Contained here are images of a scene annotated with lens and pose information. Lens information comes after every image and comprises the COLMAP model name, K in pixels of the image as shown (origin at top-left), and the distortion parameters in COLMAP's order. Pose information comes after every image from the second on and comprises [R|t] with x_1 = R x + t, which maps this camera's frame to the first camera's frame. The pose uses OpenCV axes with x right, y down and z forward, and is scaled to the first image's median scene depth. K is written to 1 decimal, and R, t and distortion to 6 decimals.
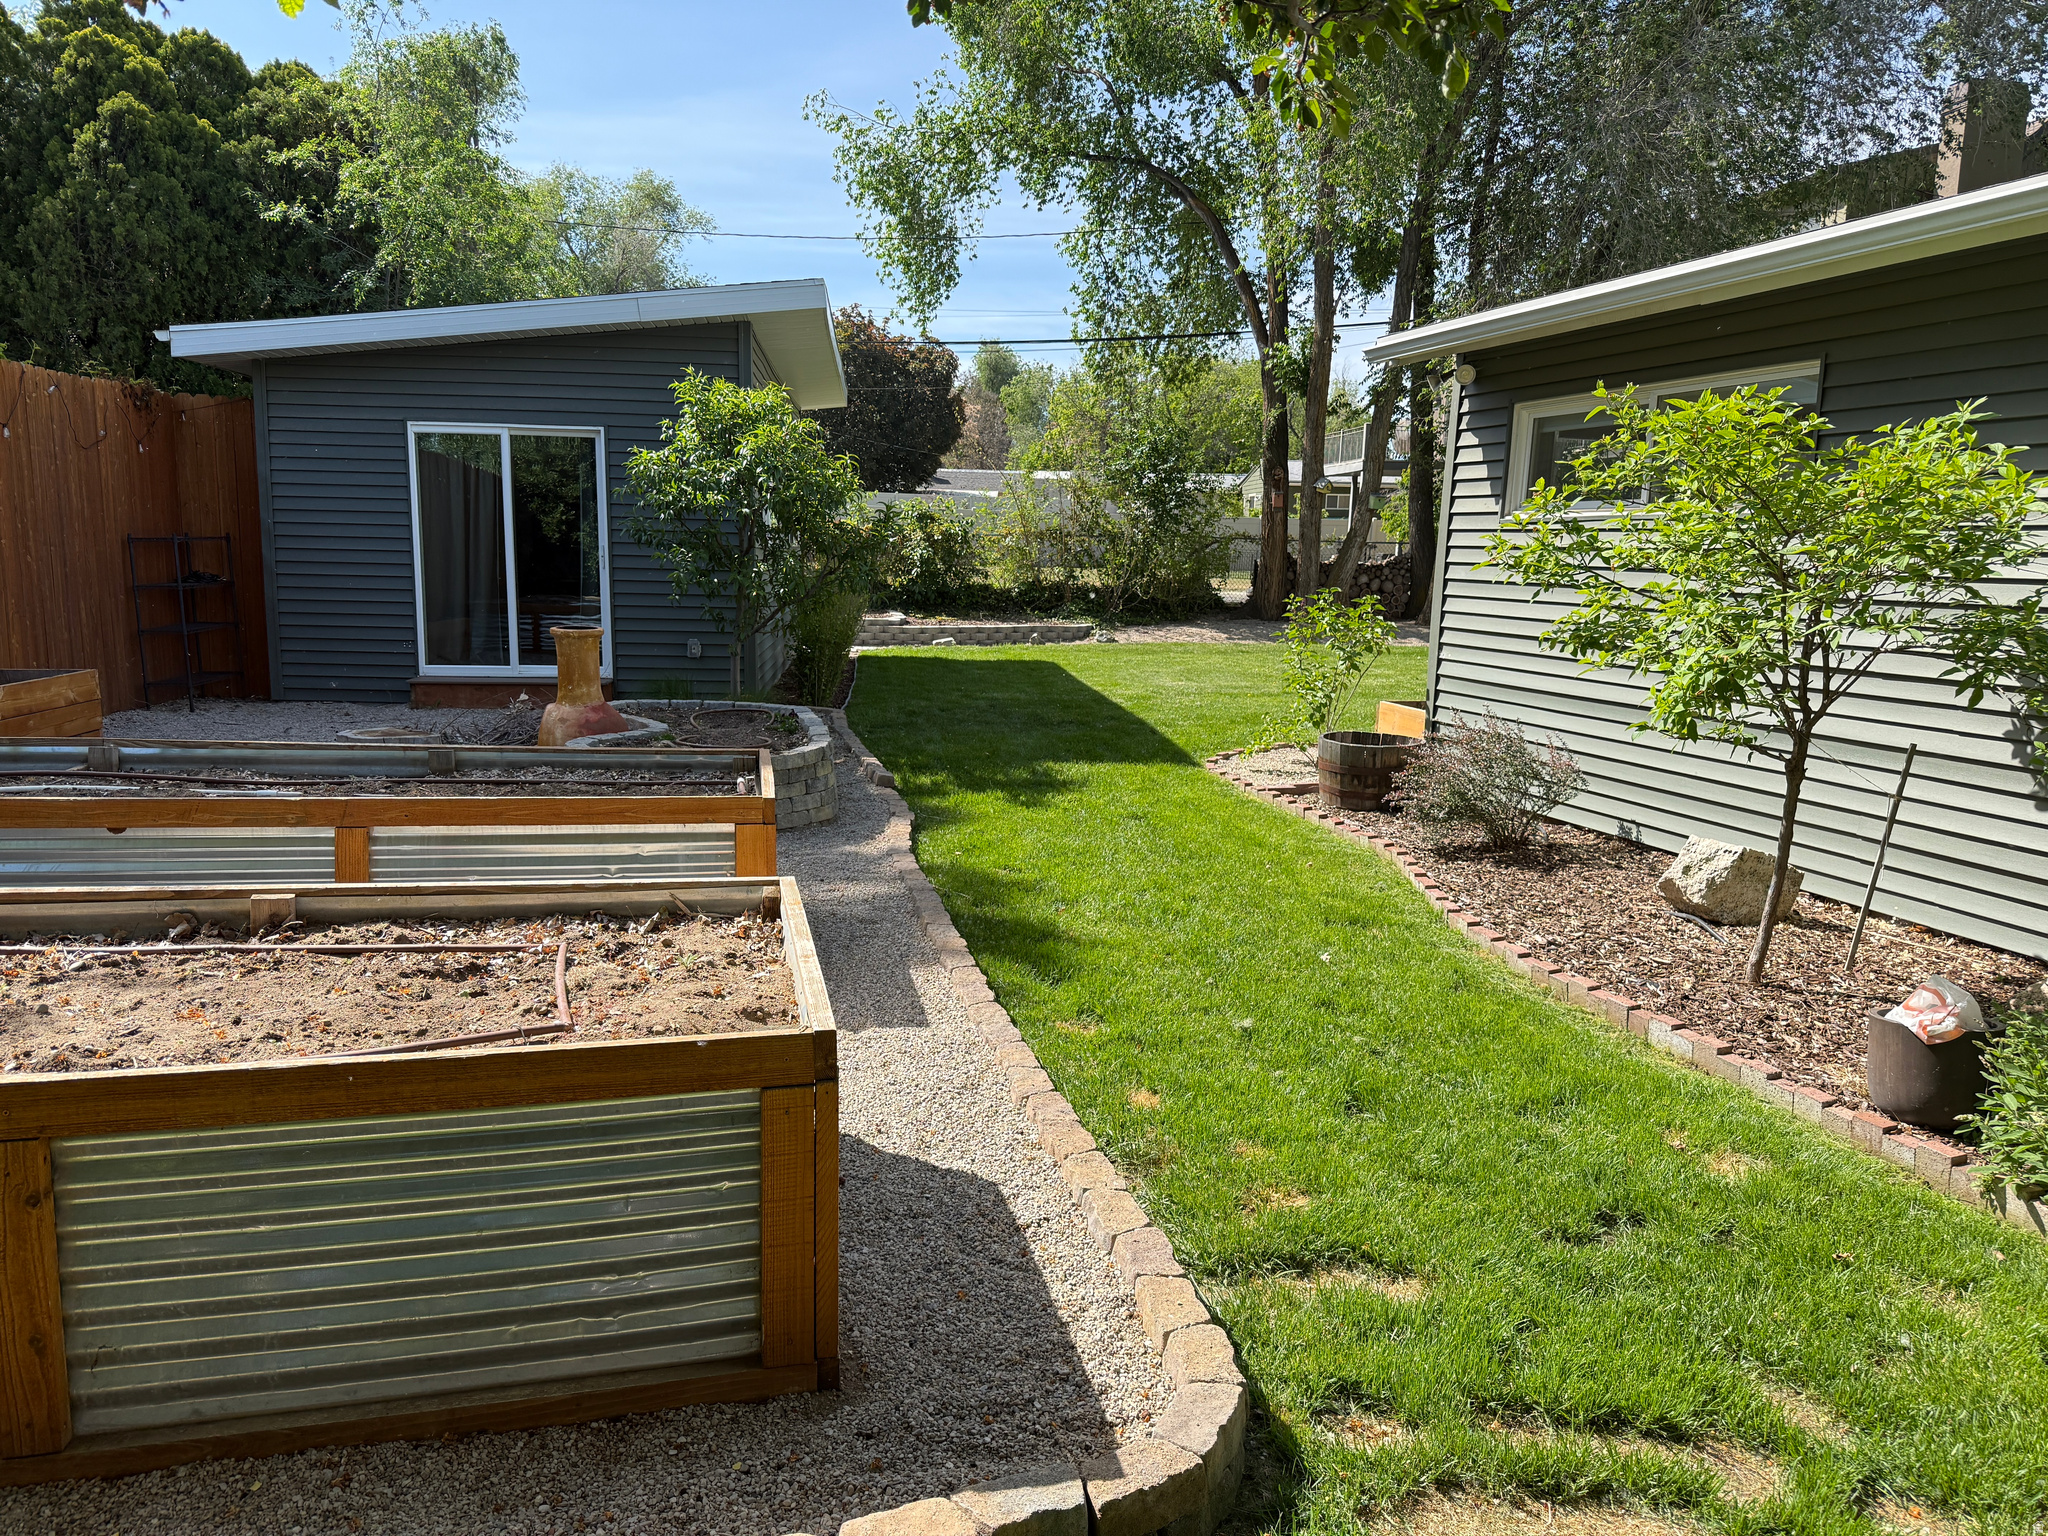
lens RADIAL K [[1427.7, 0, 1022.2], [0, 1427.7, 806.9], [0, 0, 1]] dist [0.037369, -0.041136]
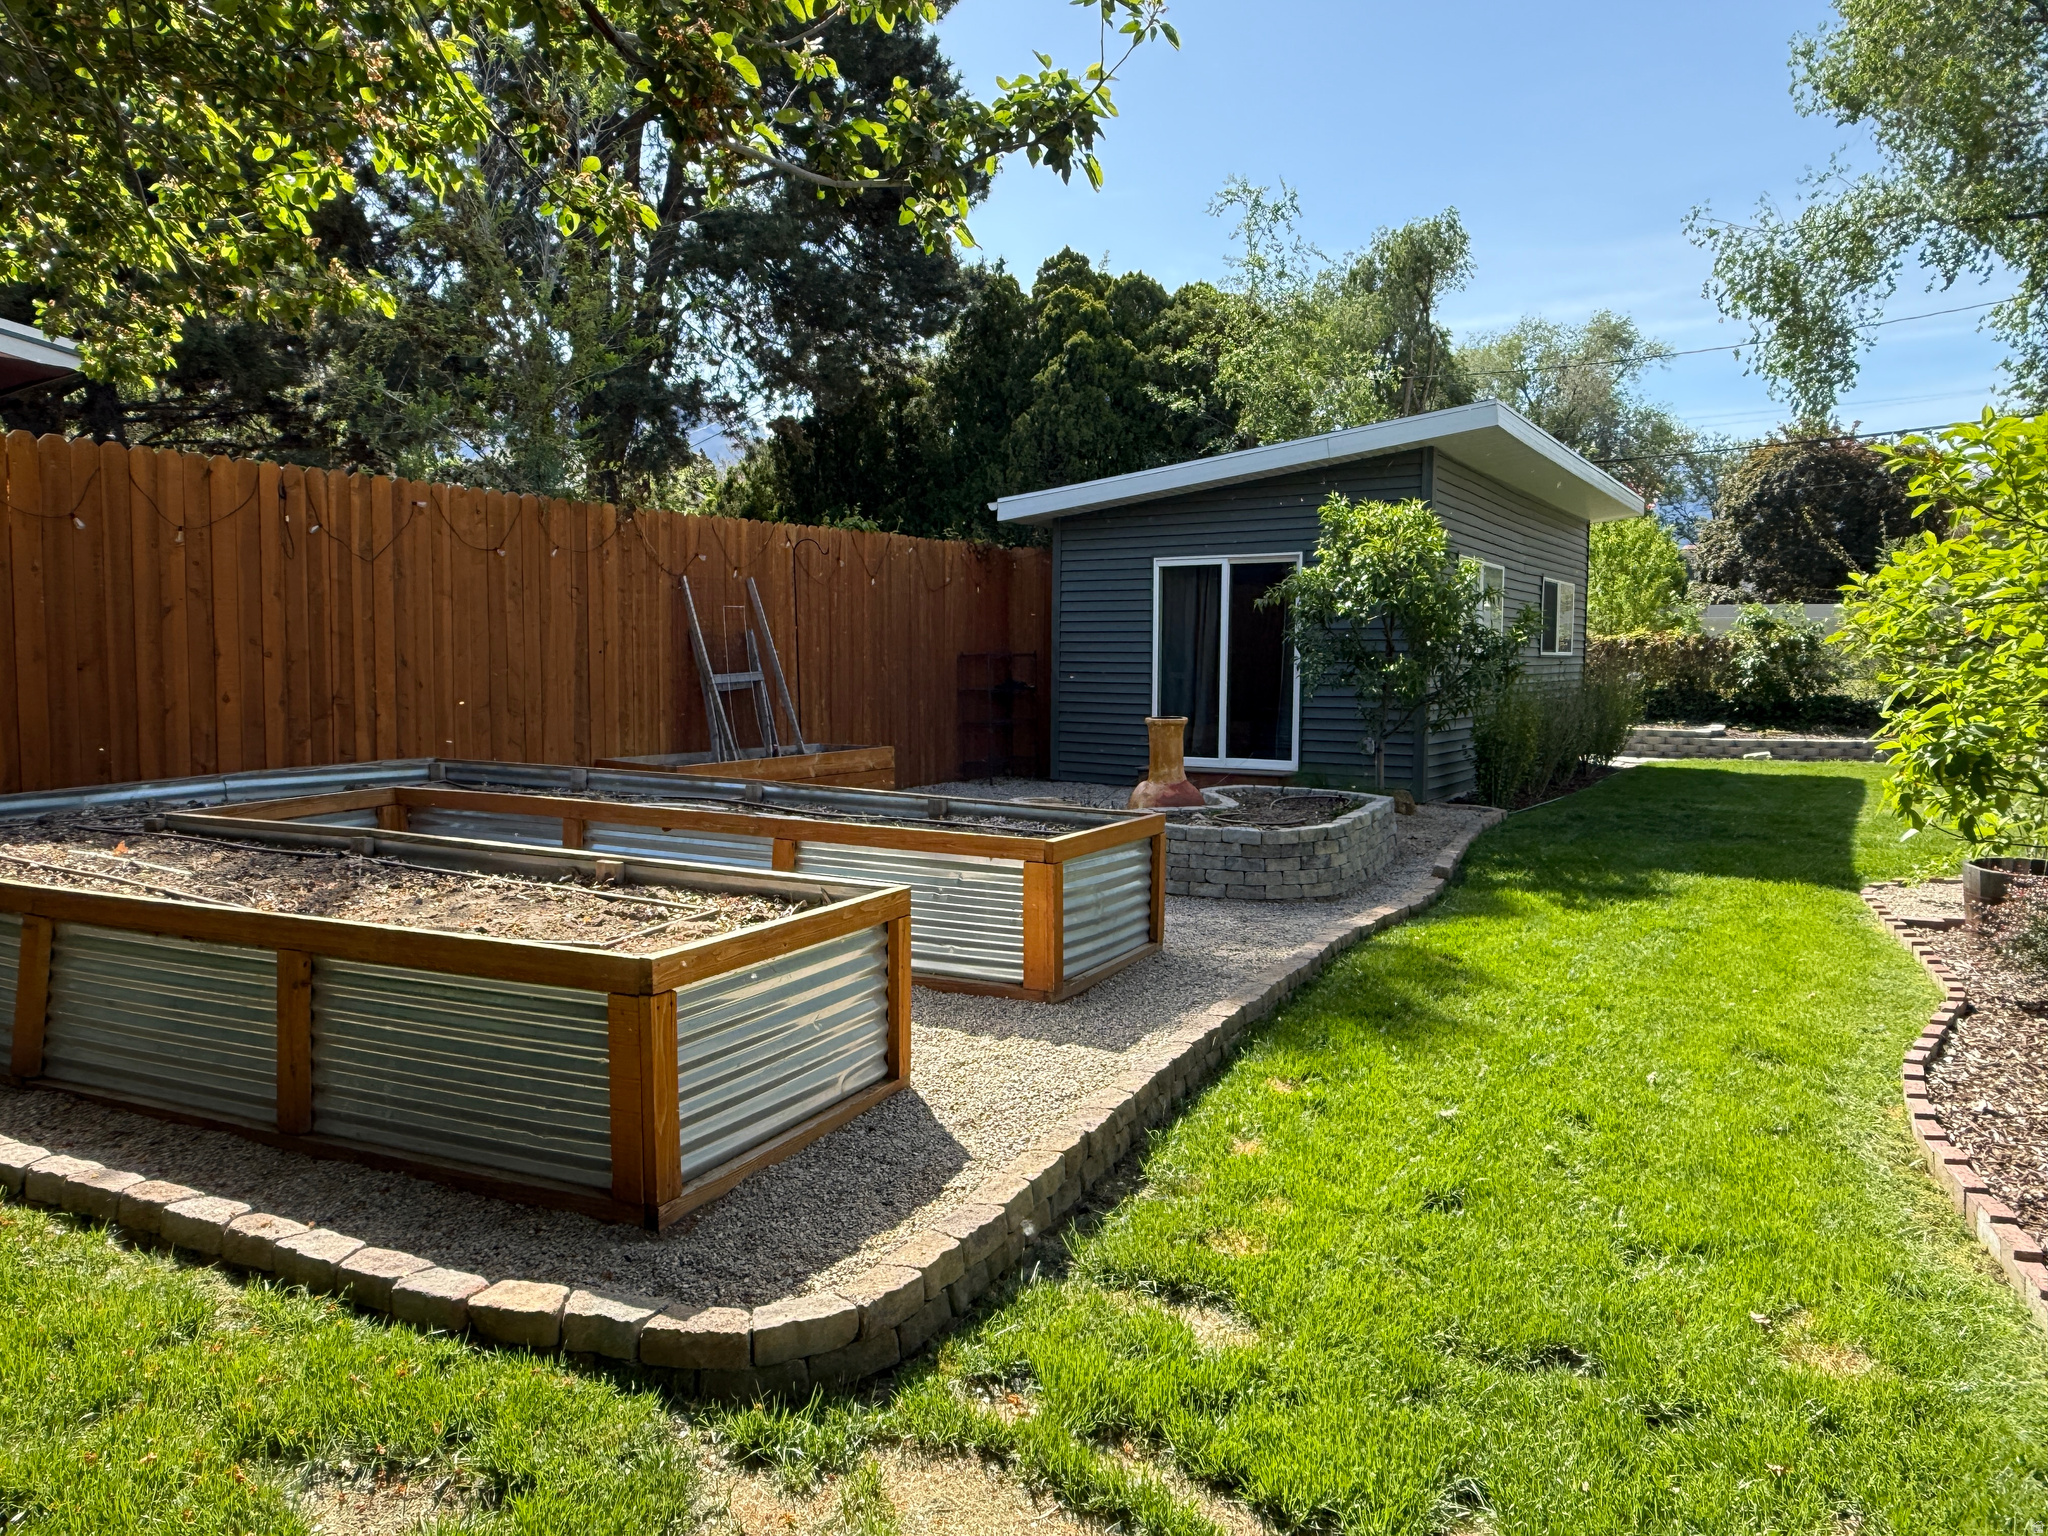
lens RADIAL K [[1369.8, 0, 1024.0], [0, 1369.8, 768.0], [0, 0, 1]] dist [-0.004885, -0.002070]
pose [[0.790962, 0.032528, -0.611000, 0.120674], [-0.098170, 0.992396, -0.074253, 0.004658], [0.603939, 0.118713, 0.788140, 0.019331]]
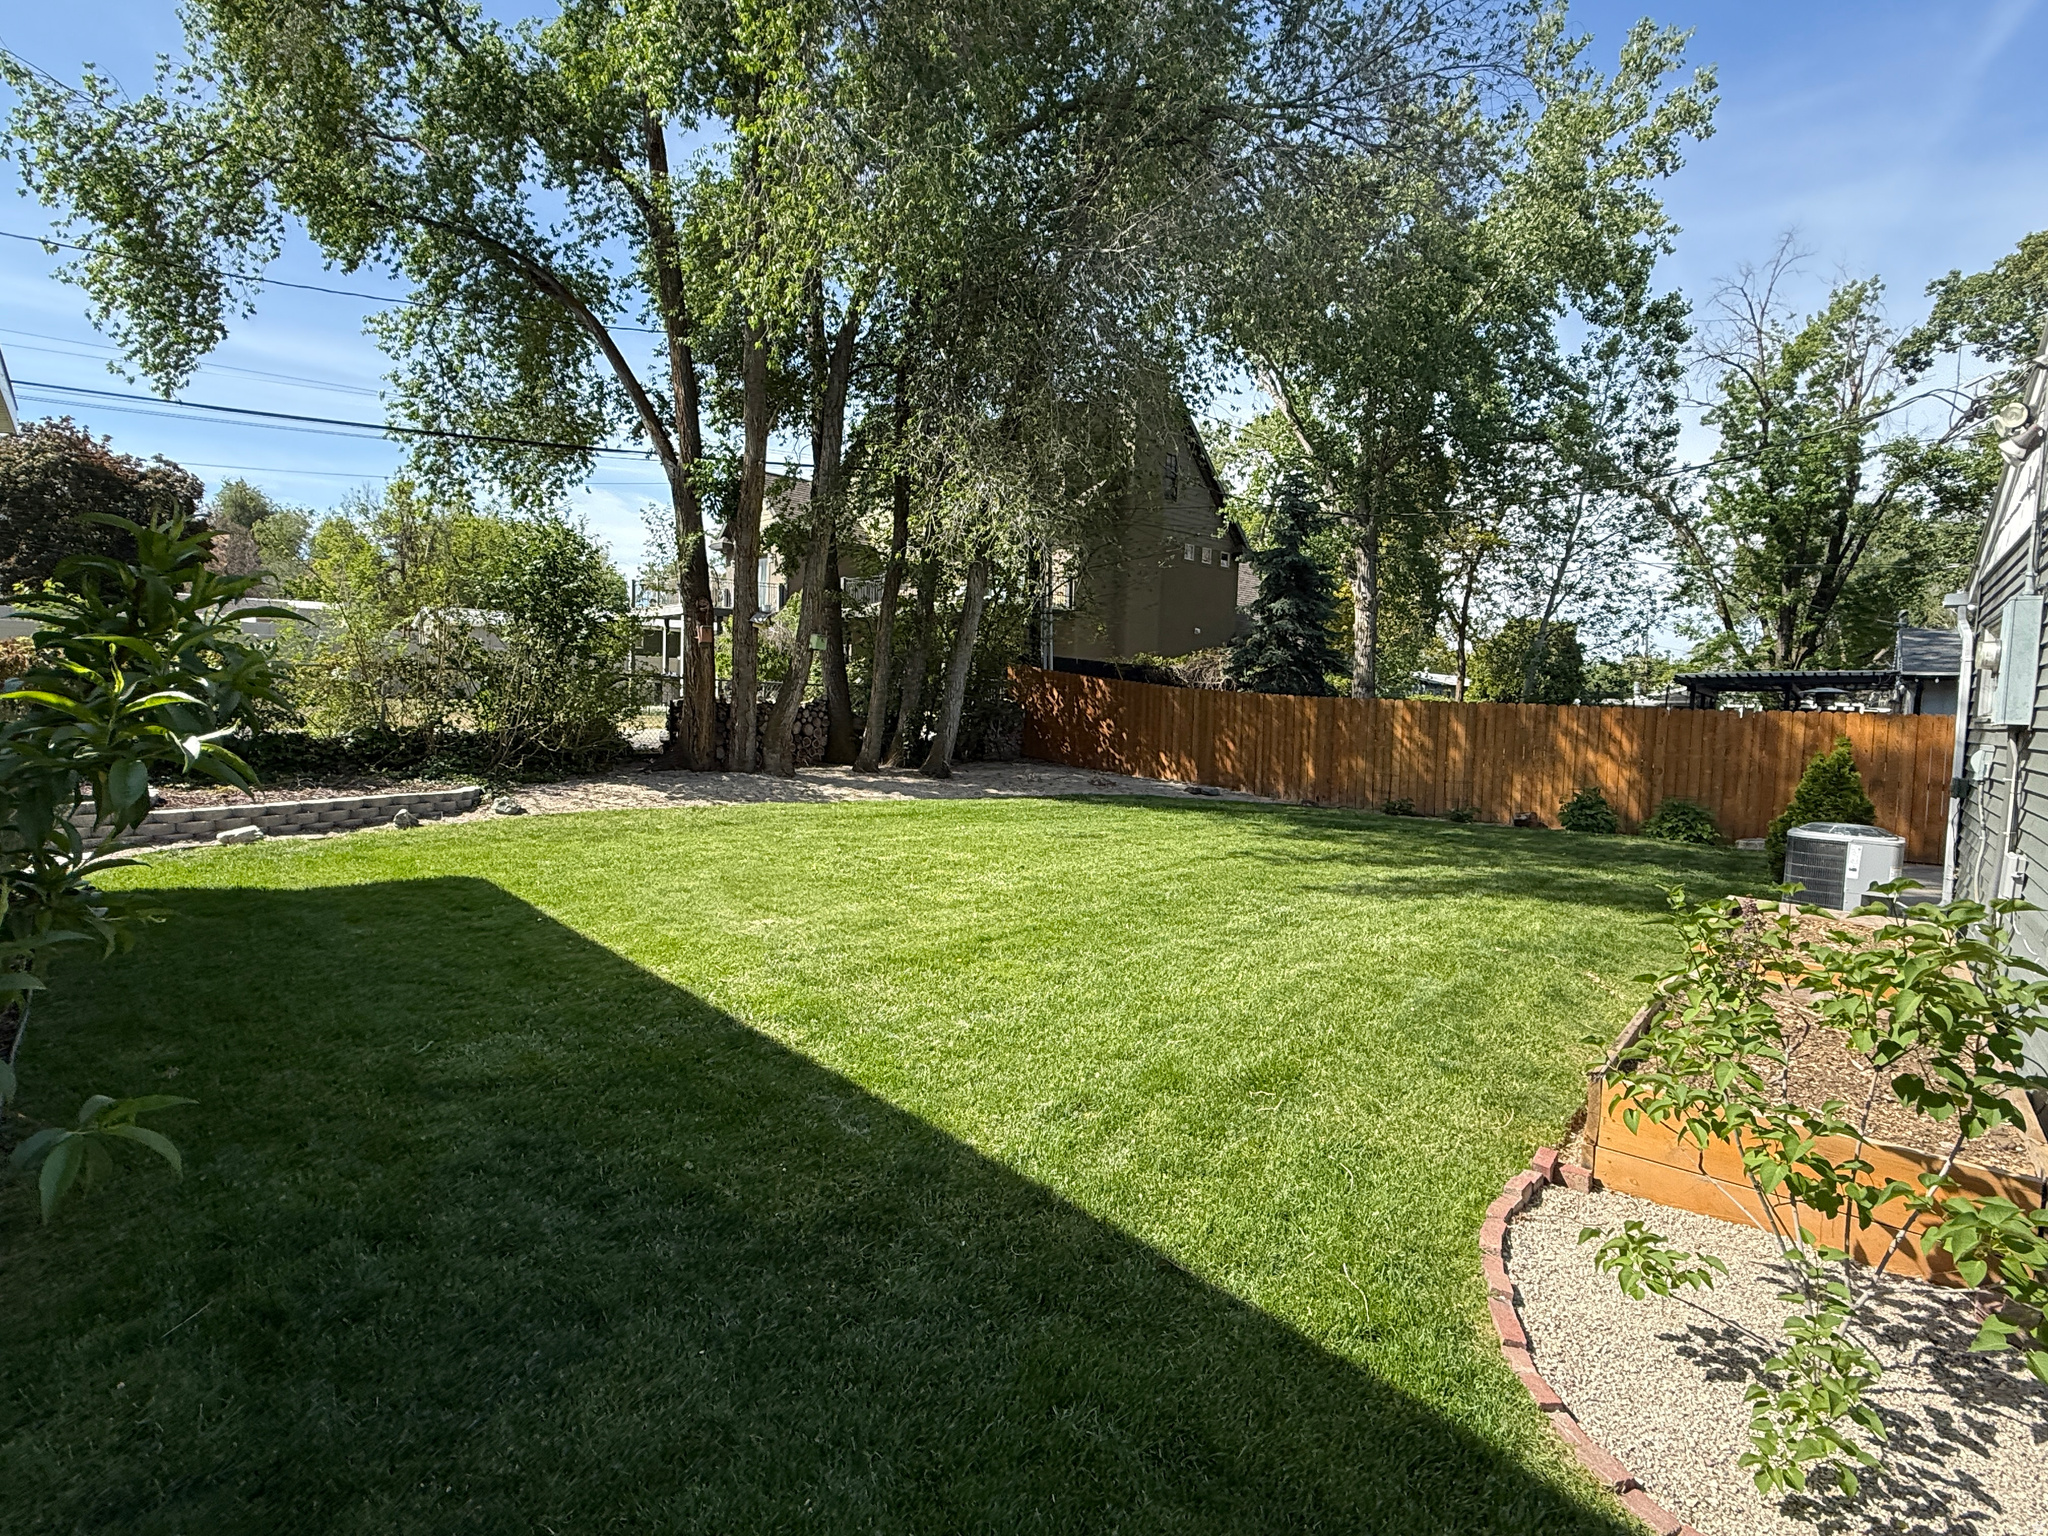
lens RADIAL K [[1060.3, 0, 1024.0], [0, 1060.3, 768.0], [0, 0, 1]] dist [0.002192, 0.000678]
pose [[0.817111, -0.030283, 0.575685, -0.044775], [0.086680, 0.993720, -0.070757, -0.089741], [-0.569927, 0.107717, 0.814605, 0.471345]]
